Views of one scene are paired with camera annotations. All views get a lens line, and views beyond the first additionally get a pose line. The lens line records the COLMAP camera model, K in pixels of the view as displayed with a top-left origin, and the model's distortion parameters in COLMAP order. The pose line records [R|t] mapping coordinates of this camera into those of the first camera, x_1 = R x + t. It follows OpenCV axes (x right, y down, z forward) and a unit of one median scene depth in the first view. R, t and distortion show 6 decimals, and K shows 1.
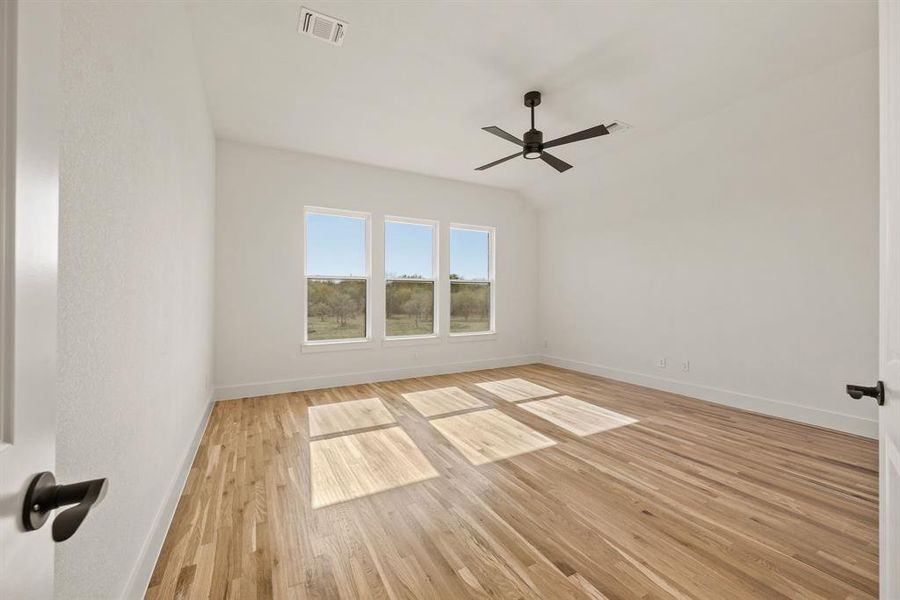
lens RADIAL K [[357.1, 0, 452.1], [0, 357.1, 306.2], [0, 0, 1]] dist [-0.002438, -0.000115]
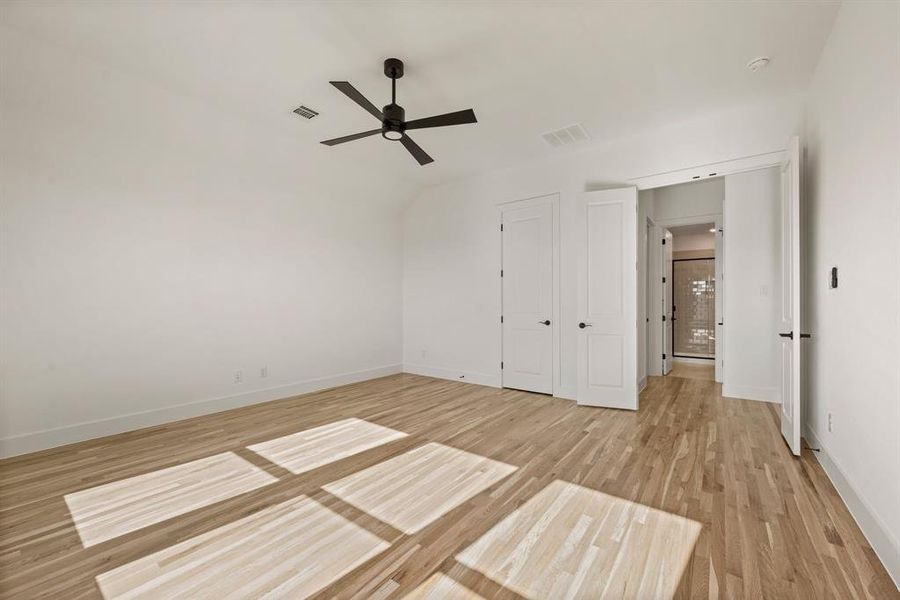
lens RADIAL K [[357.1, 0, 452.1], [0, 357.1, 306.2], [0, 0, 1]] dist [-0.002438, -0.000115]
pose [[-0.403952, -0.007676, 0.914748, -0.654232], [0.023654, 0.999543, 0.018833, -0.030140], [-0.914474, 0.029245, -0.403586, 1.305238]]
